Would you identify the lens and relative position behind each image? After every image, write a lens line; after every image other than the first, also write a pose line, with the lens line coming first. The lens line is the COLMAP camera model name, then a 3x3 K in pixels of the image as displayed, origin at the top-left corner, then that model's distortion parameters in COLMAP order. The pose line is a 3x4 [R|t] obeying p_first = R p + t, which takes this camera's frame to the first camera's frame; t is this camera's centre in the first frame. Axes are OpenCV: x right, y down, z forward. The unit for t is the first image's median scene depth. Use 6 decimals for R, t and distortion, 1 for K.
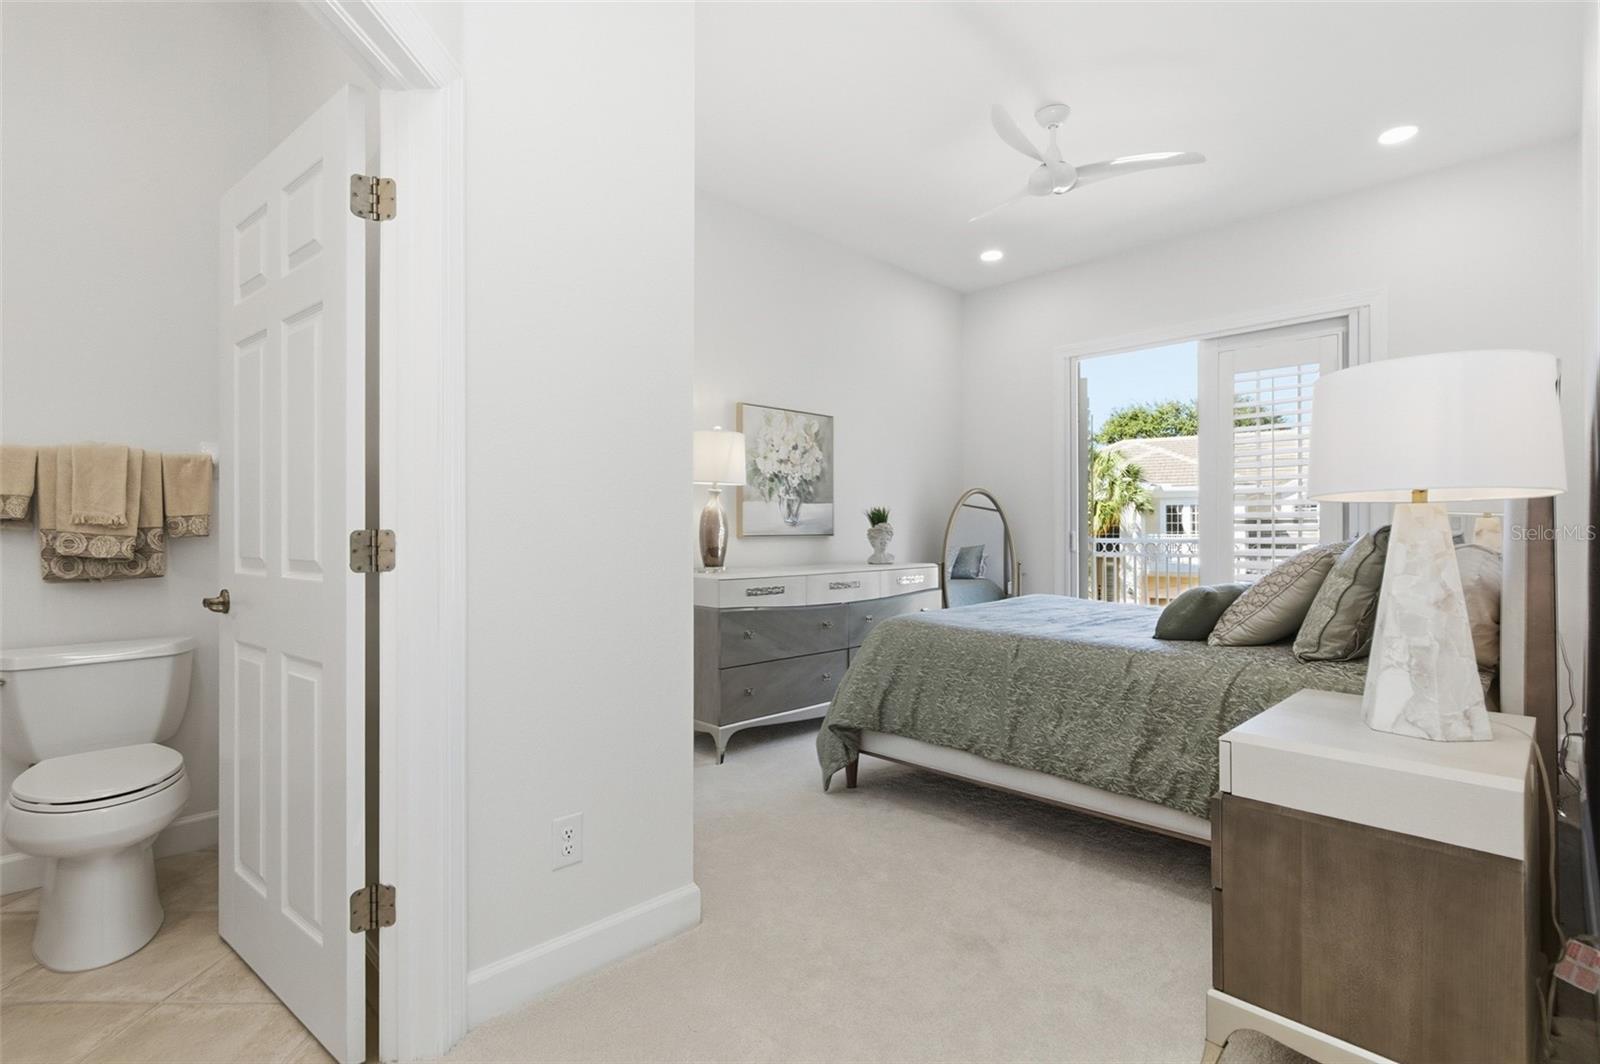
lens RADIAL K [[736.8, 0, 804.9], [0, 736.8, 531.3], [0, 0, 1]] dist [0.001032, 0.000384]
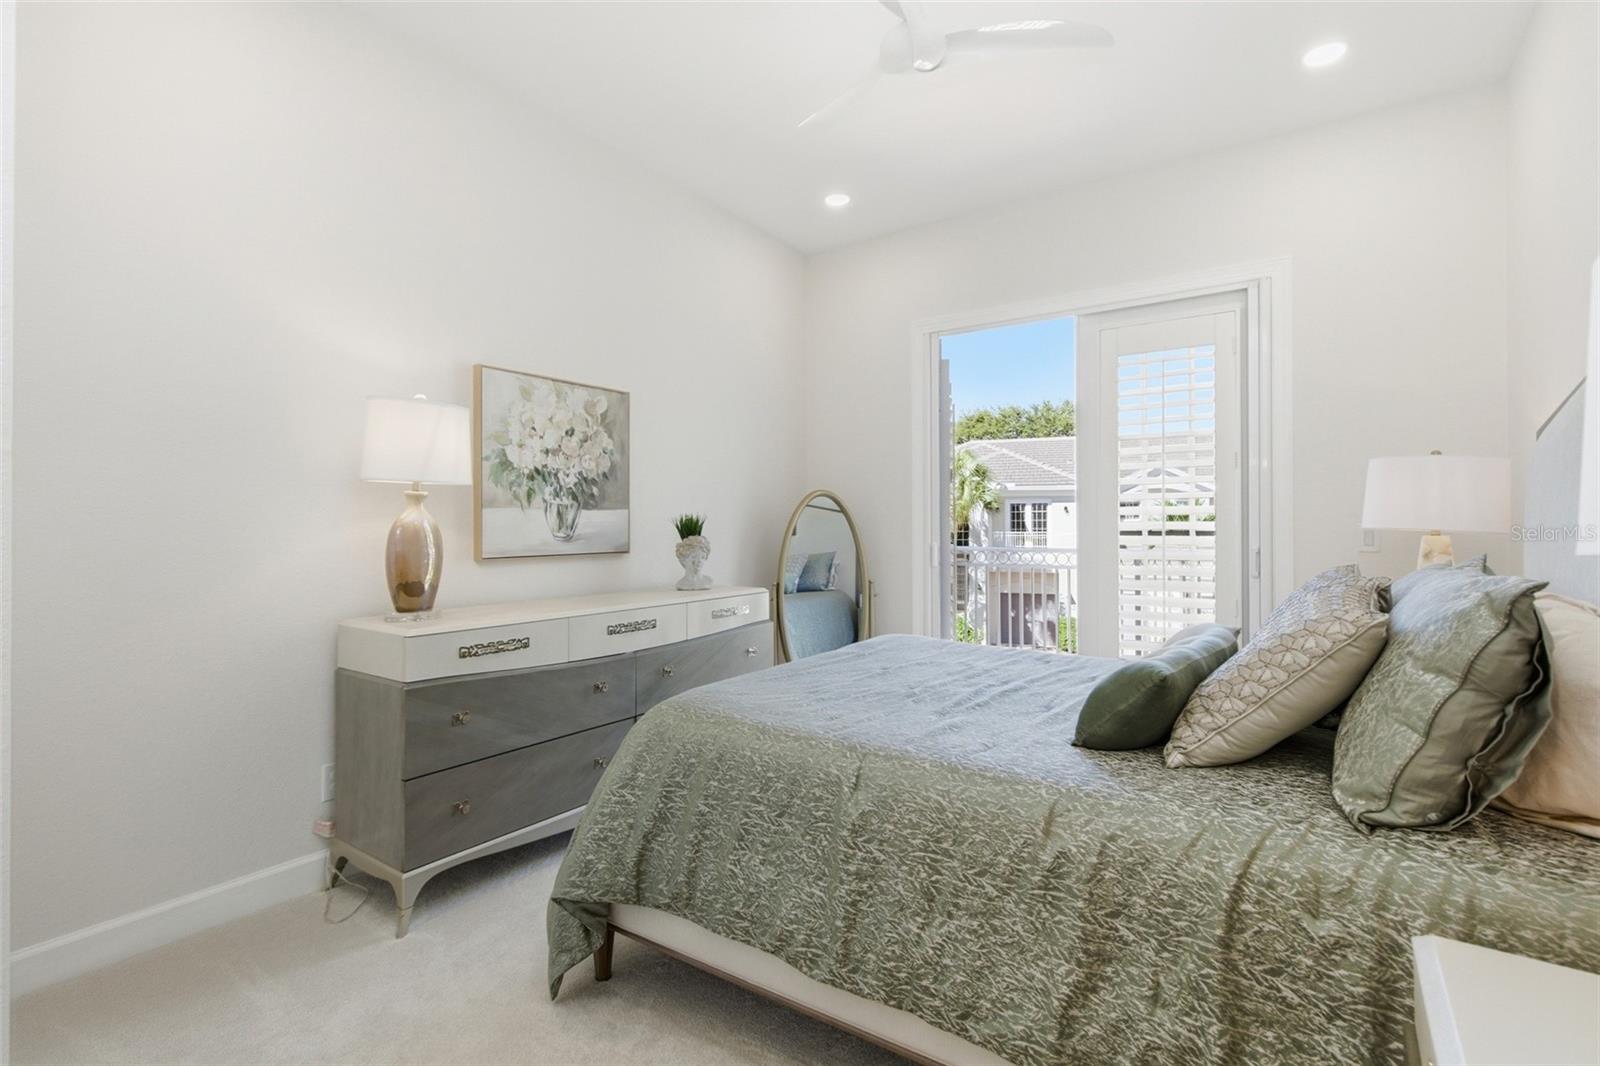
lens RADIAL K [[736.8, 0, 804.9], [0, 736.8, 532.3], [0, 0, 1]] dist [0.001032, 0.000384]
pose [[0.982532, -0.003964, 0.186052, 0.080753], [0.002869, 0.999977, 0.006156, -0.020552], [-0.186072, -0.005515, 0.982521, 0.253177]]
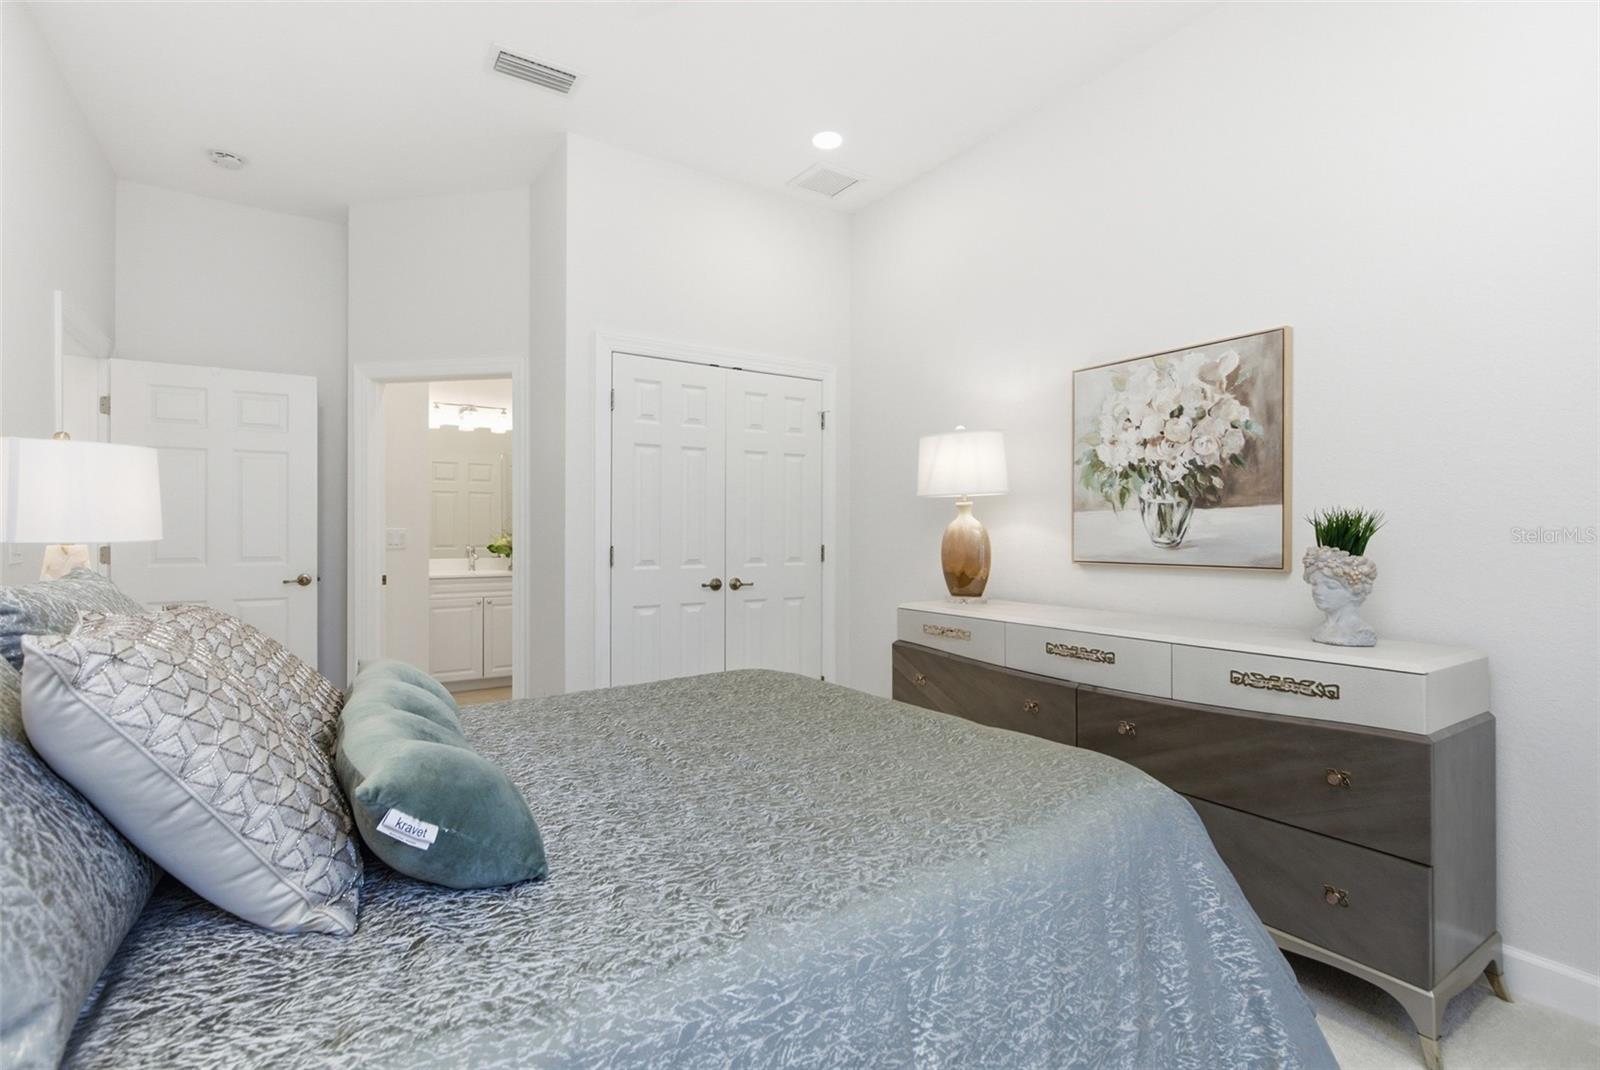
lens RADIAL K [[736.8, 0, 804.9], [0, 736.8, 534.3], [0, 0, 1]] dist [0.001032, 0.000384]
pose [[-0.166488, -0.001985, -0.986041, 0.622568], [-0.011421, 0.999935, -0.000085, -0.015795], [0.985977, 0.011248, -0.166500, 0.831291]]
